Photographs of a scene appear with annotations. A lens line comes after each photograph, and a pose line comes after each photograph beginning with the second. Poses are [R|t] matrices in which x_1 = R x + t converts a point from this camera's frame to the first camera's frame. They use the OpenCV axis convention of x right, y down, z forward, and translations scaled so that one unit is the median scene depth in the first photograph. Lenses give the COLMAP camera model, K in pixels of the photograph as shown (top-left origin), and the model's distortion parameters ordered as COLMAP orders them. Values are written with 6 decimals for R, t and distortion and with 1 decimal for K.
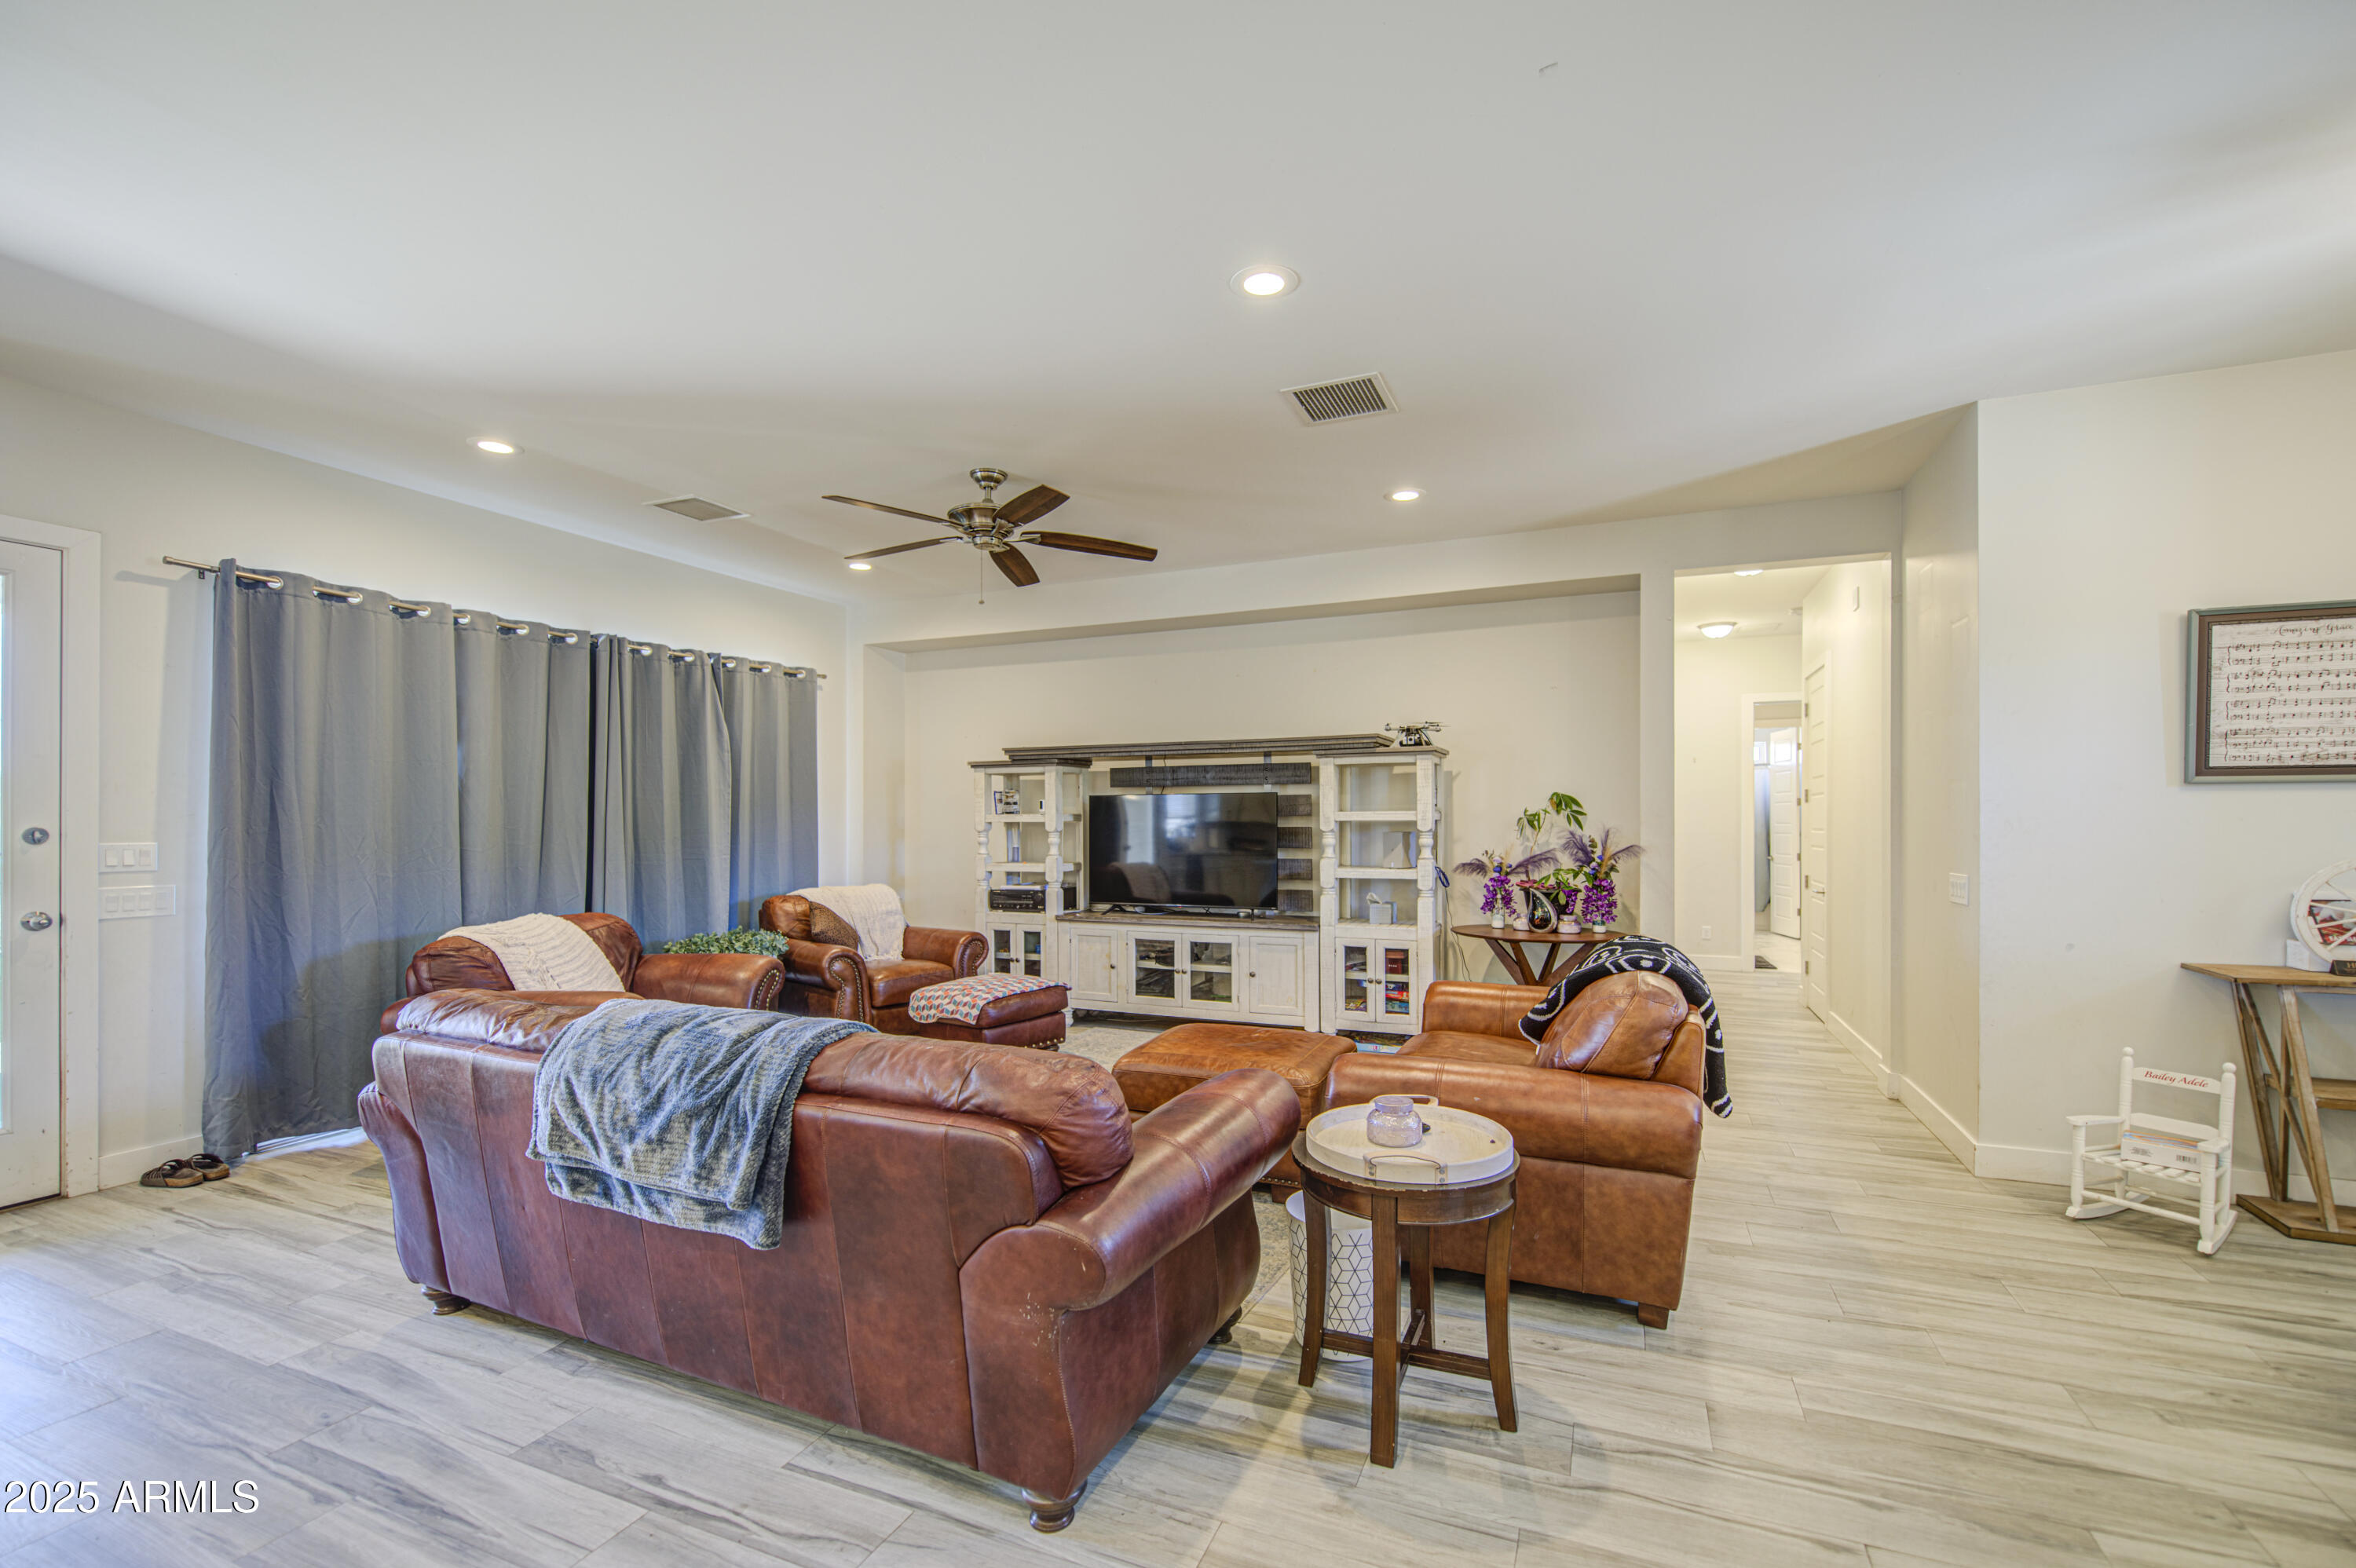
lens RADIAL K [[958.3, 0, 1174.7], [0, 958.3, 816.0], [0, 0, 1]] dist [0.000140, -0.003122]
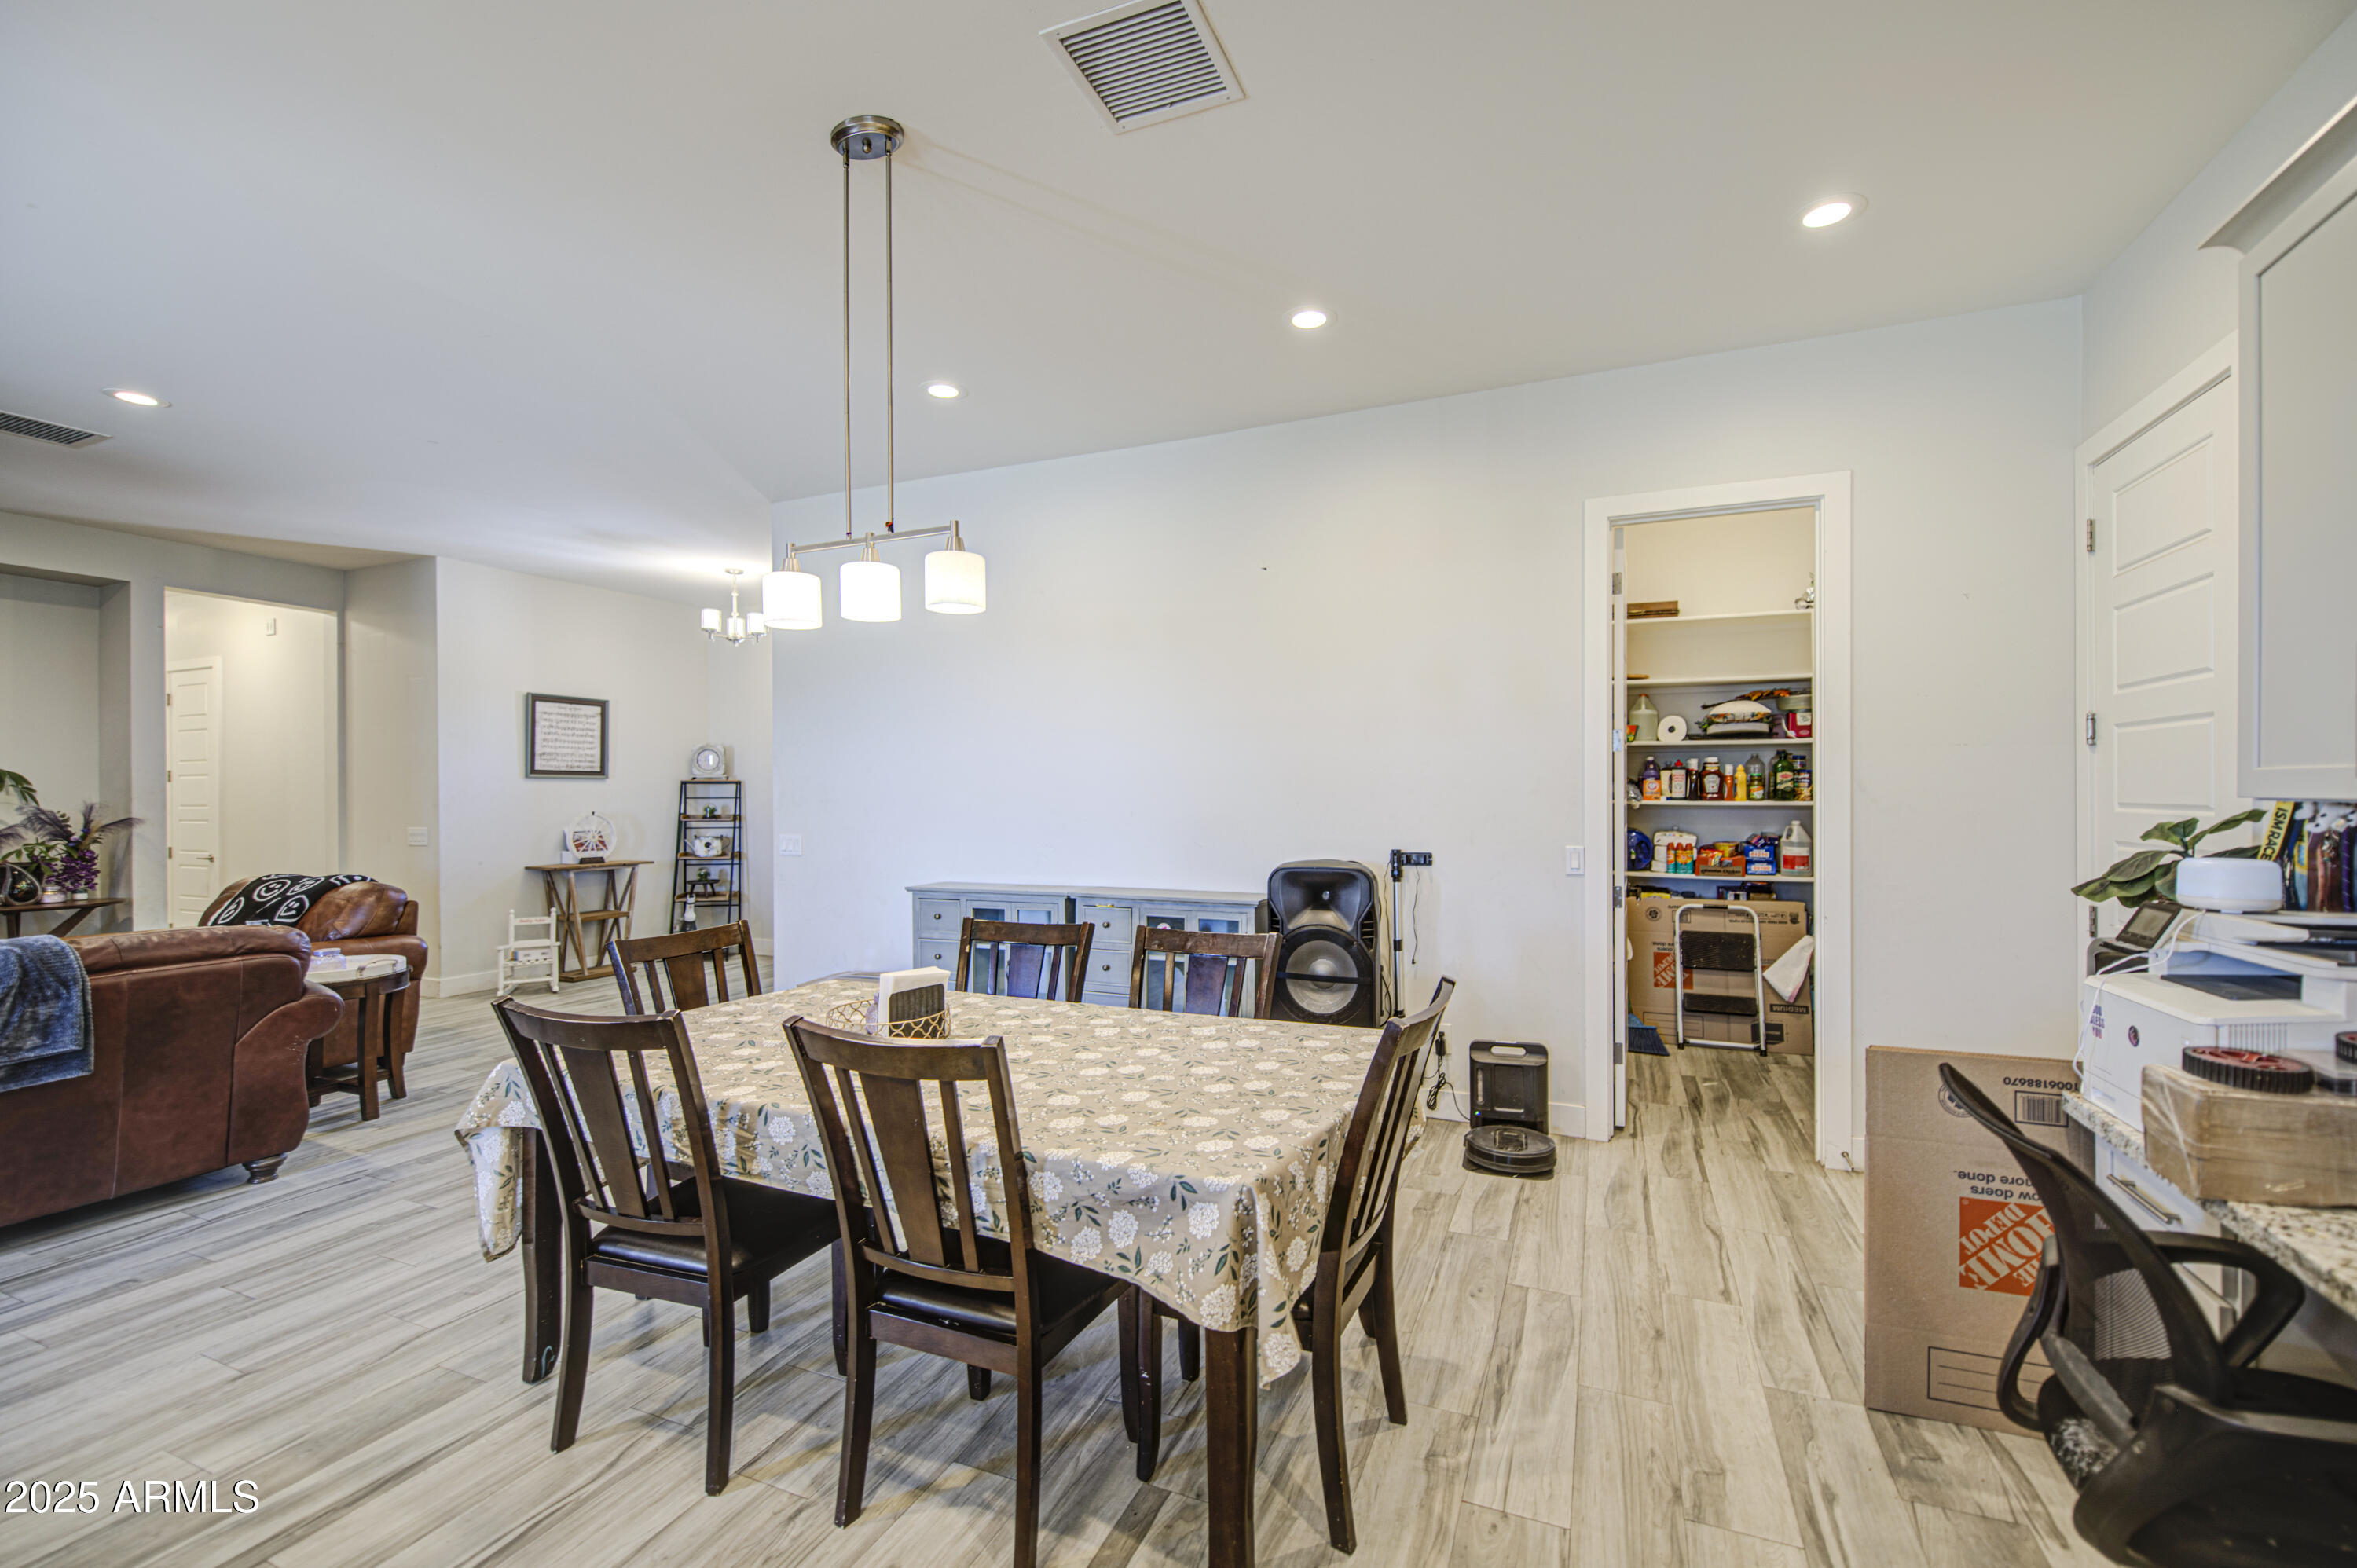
lens RADIAL K [[958.8, 0, 1199.7], [0, 958.8, 794.8], [0, 0, 1]] dist [0.000140, -0.003122]
pose [[-0.027319, 0.001327, 0.999626, -0.633051], [-0.000387, 0.999999, -0.001338, 0.003136], [-0.999627, -0.000423, -0.027319, -0.230794]]
